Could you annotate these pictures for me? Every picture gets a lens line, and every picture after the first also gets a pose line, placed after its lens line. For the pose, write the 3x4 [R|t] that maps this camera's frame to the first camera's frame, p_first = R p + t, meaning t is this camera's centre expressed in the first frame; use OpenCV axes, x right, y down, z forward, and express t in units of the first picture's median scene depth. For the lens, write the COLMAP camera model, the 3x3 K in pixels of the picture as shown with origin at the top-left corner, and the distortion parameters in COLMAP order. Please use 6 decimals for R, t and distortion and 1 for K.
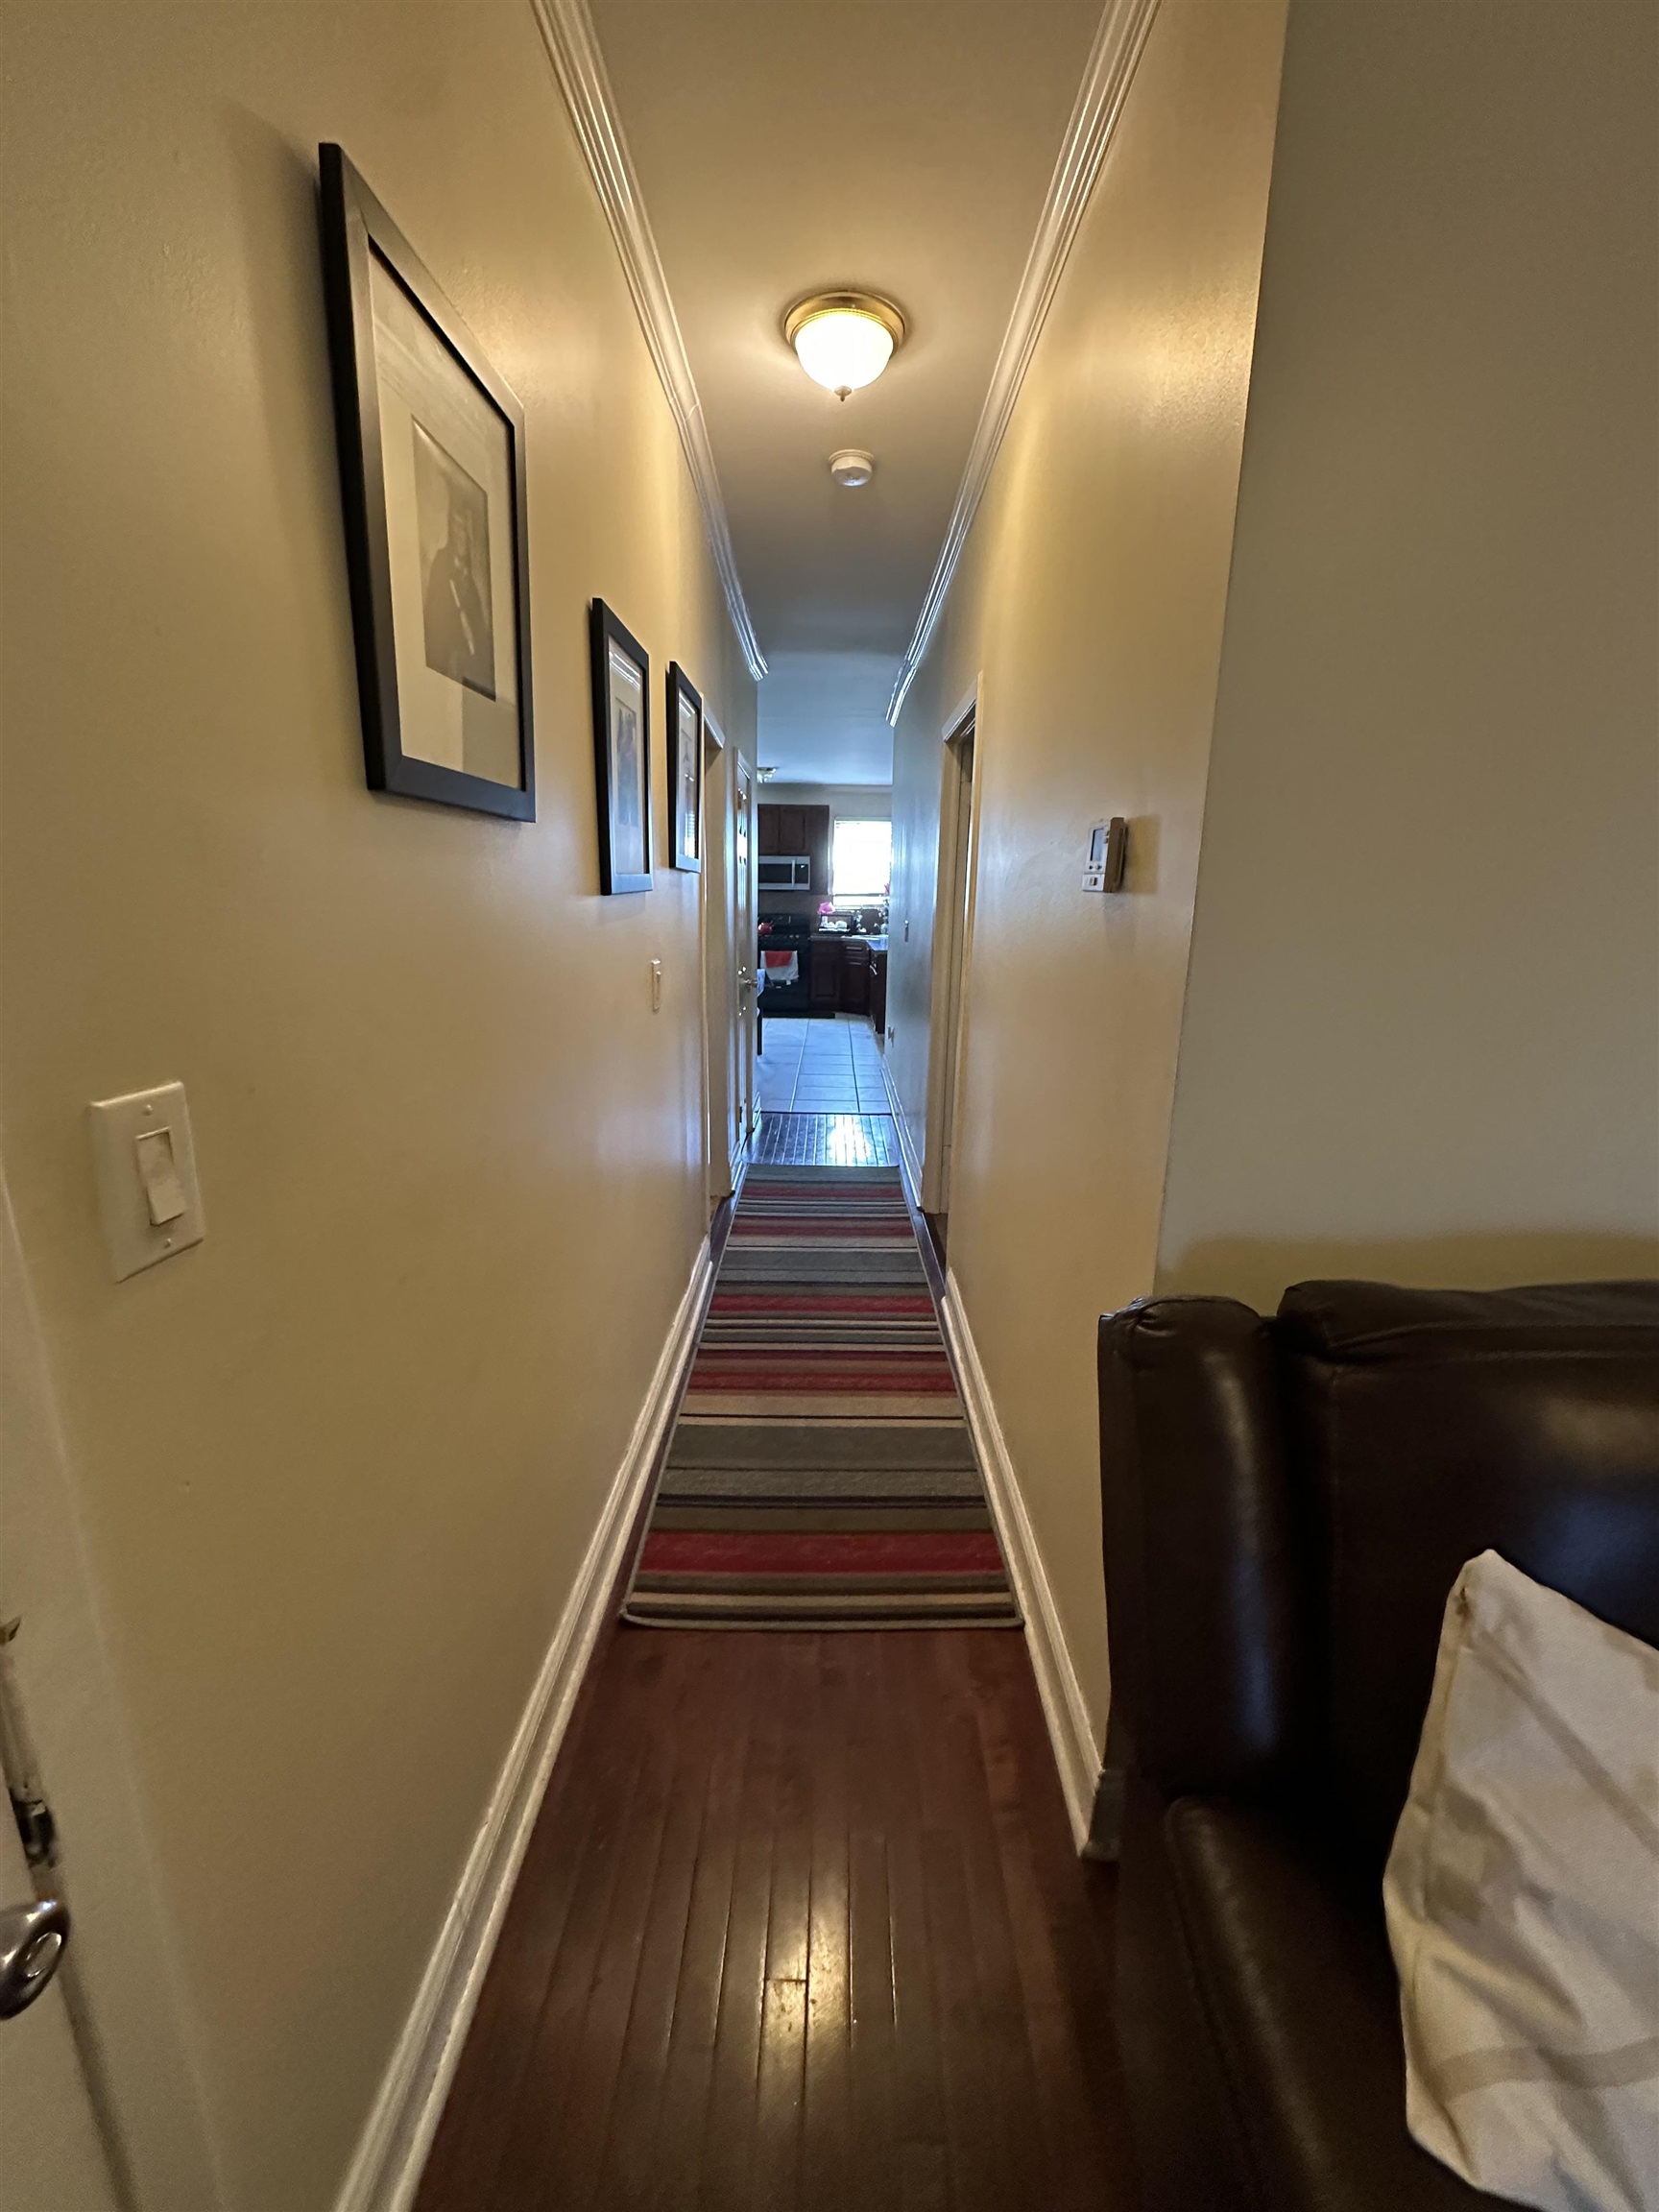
lens RADIAL K [[915.4, 0, 838.8], [0, 915.4, 1110.0], [0, 0, 1]] dist [-0.001486, 0.000130]
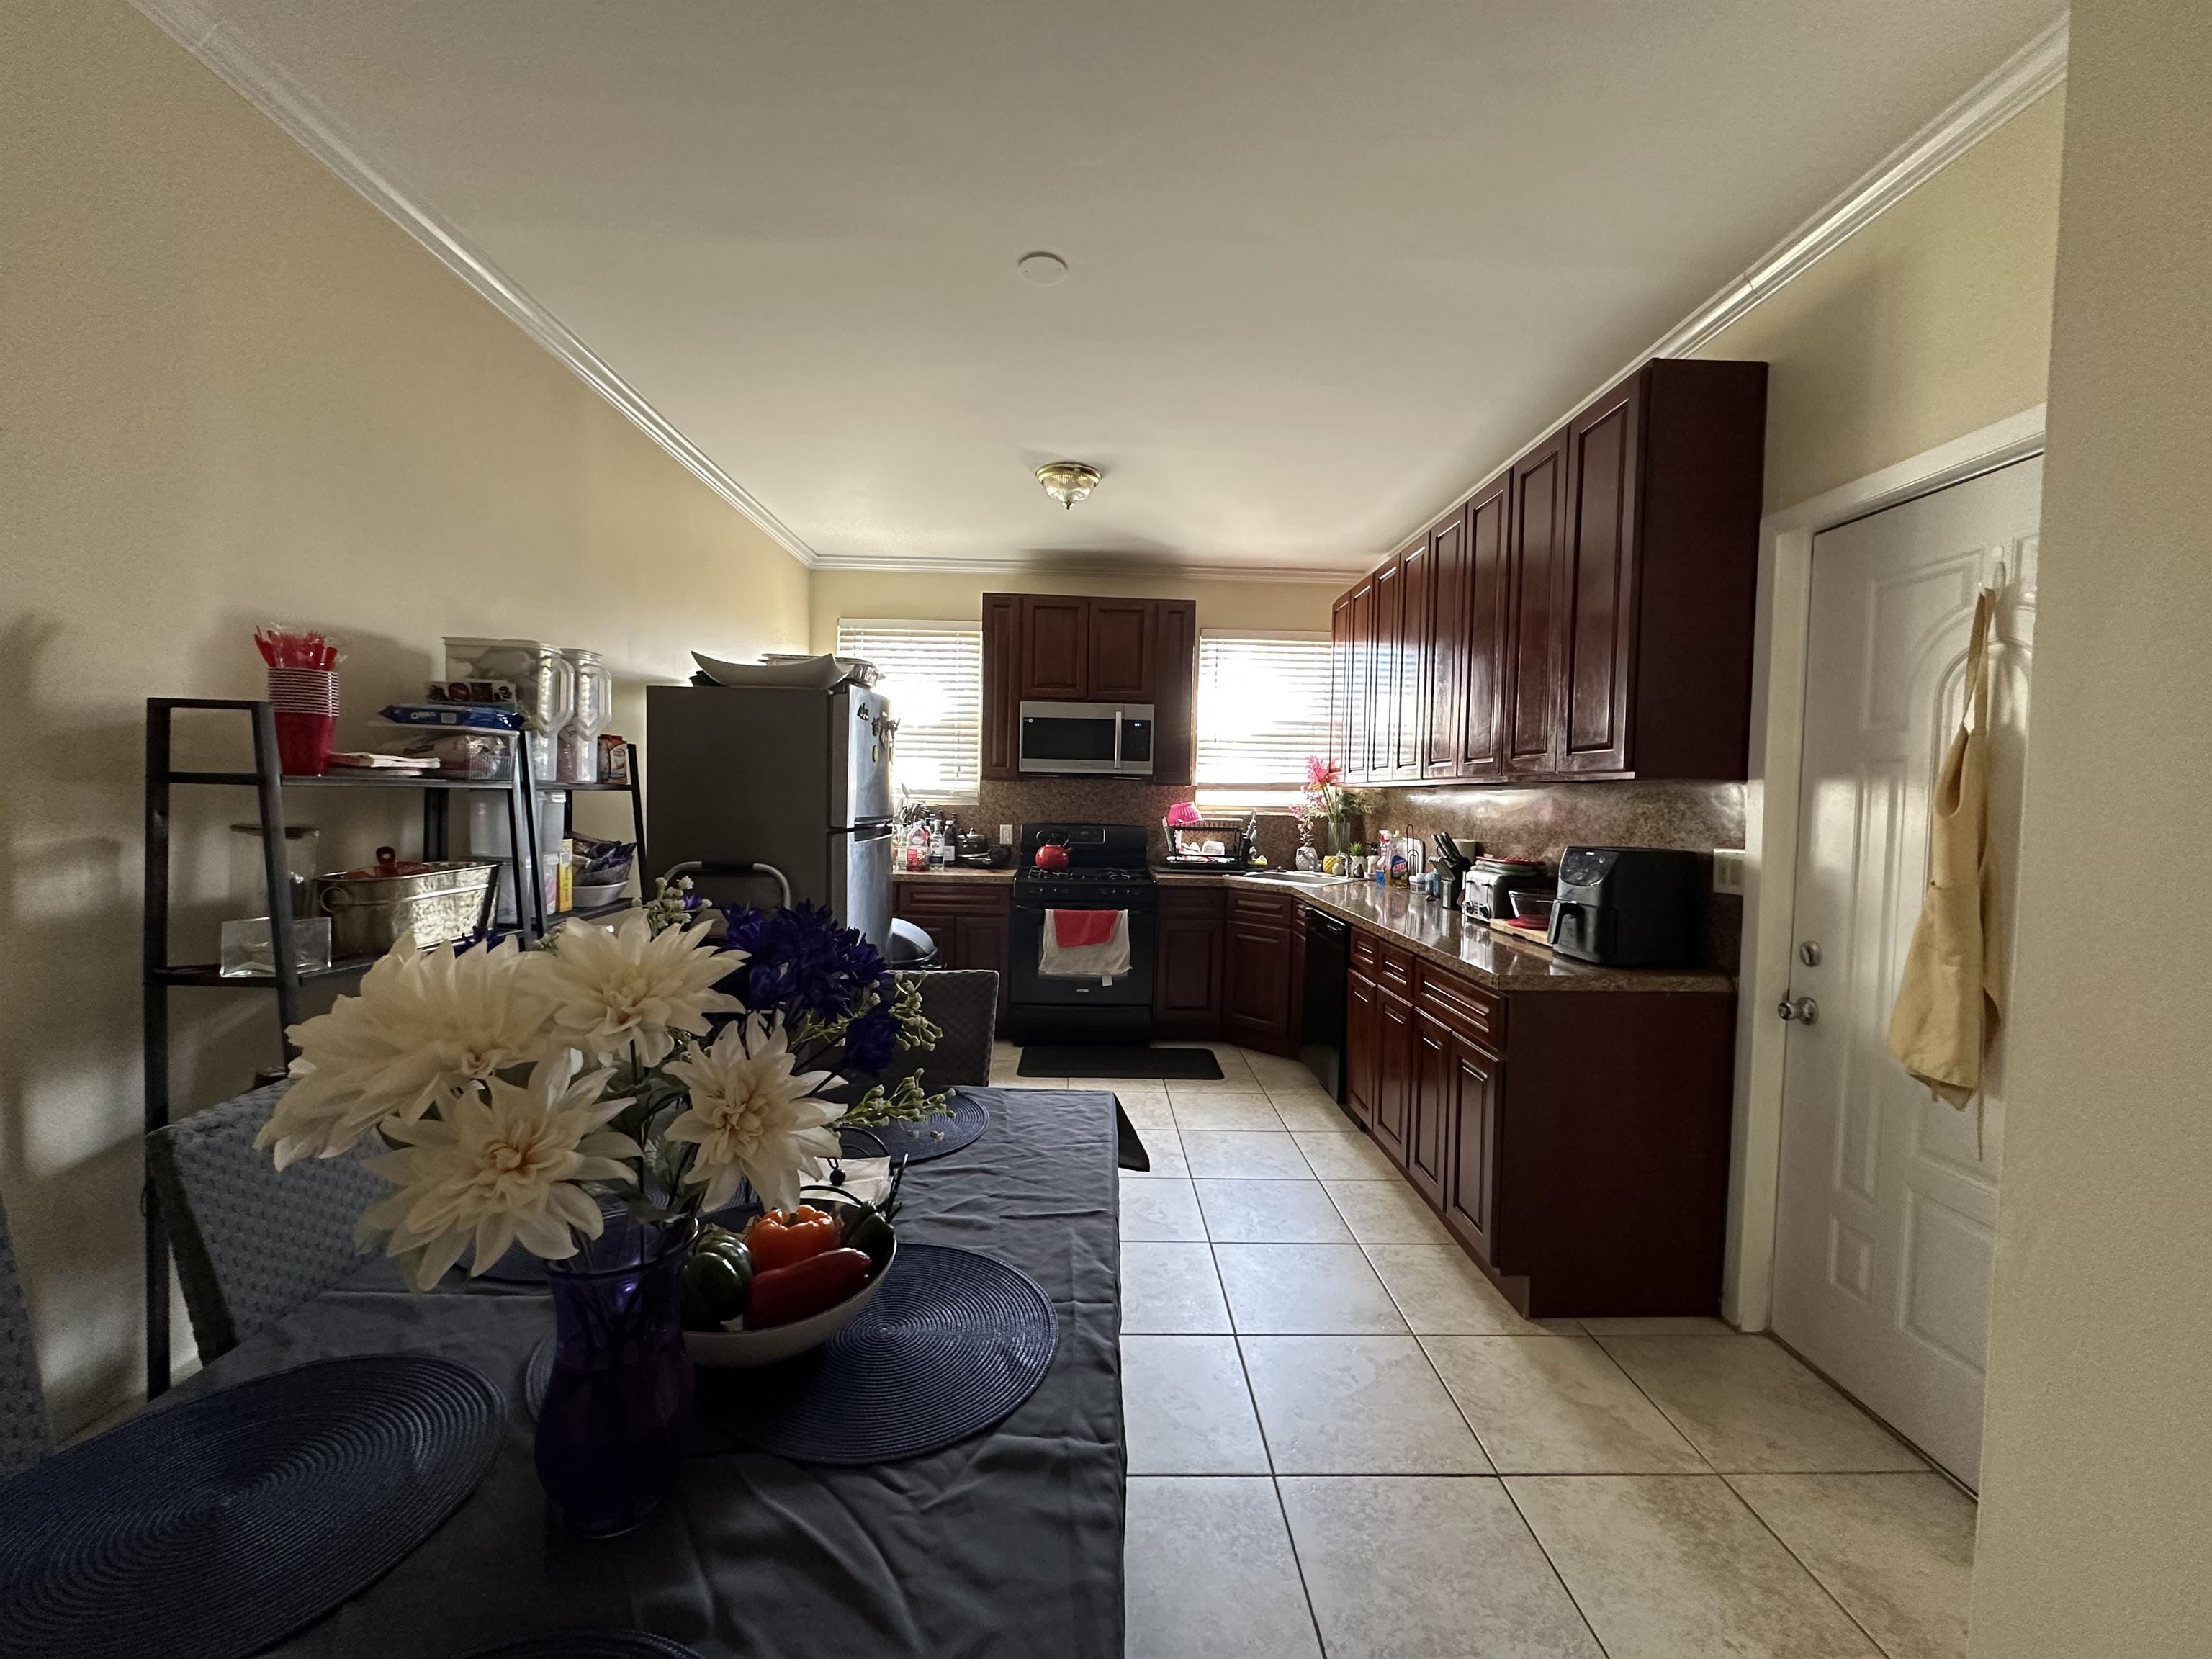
lens RADIAL K [[915.4, 0, 1107.0], [0, 915.4, 824.9], [0, 0, 1]] dist [-0.001486, 0.000130]
pose [[0.999448, 0.010616, 0.031471, -0.069522], [-0.004476, 0.981951, -0.189080, -0.129580], [-0.032910, 0.188835, 0.981457, 0.558720]]
